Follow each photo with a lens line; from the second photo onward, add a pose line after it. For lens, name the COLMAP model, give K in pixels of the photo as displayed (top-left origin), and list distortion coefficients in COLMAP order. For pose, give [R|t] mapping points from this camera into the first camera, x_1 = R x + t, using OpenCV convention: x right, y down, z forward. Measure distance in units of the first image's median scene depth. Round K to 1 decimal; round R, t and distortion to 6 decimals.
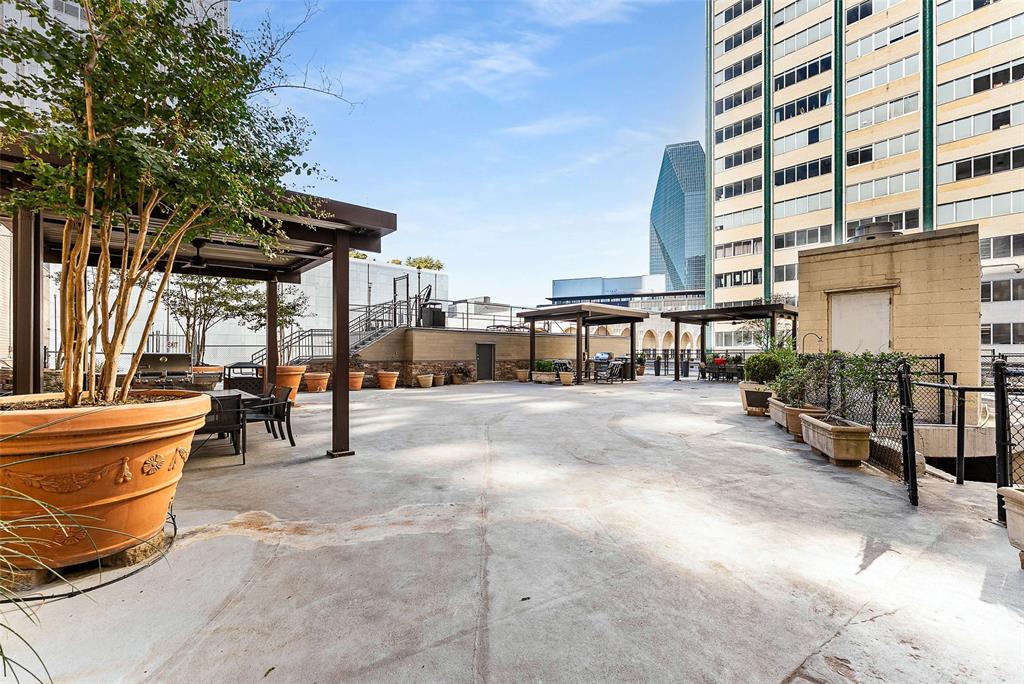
lens RADIAL K [[462.3, 0, 509.3], [0, 462.3, 346.4], [0, 0, 1]] dist [-0.001289, -0.000178]
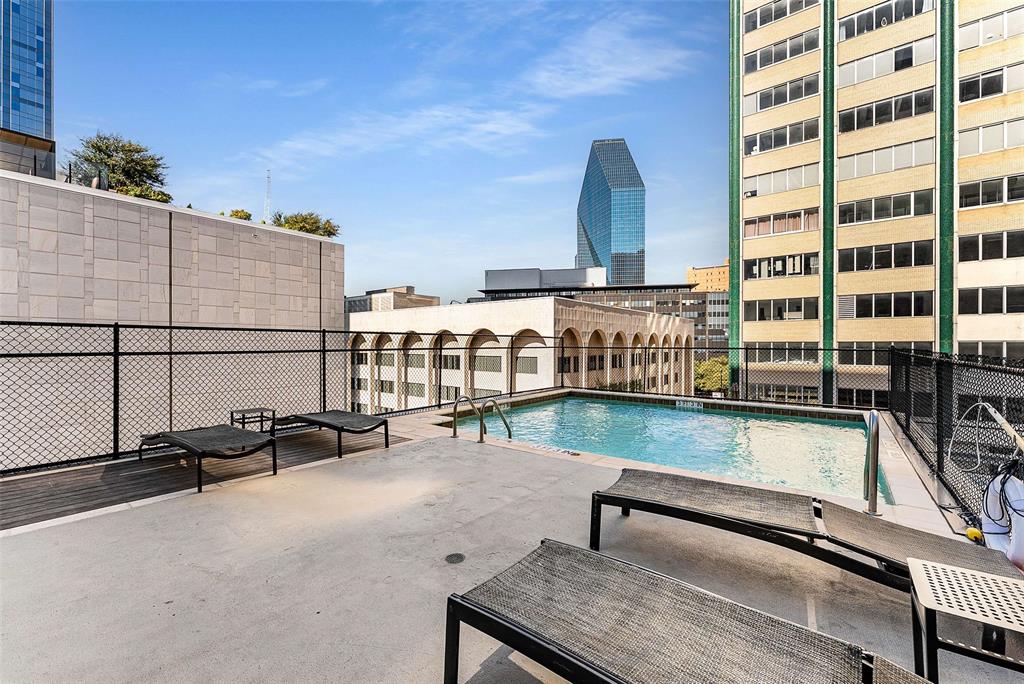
lens RADIAL K [[435.1, 0, 514.3], [0, 435.1, 341.4], [0, 0, 1]] dist [0.002868, 0.000574]
pose [[0.982334, -0.000501, 0.187137, -0.025344], [-0.001664, 0.999933, 0.011415, -0.040634], [-0.187130, -0.011524, 0.982268, 0.434795]]
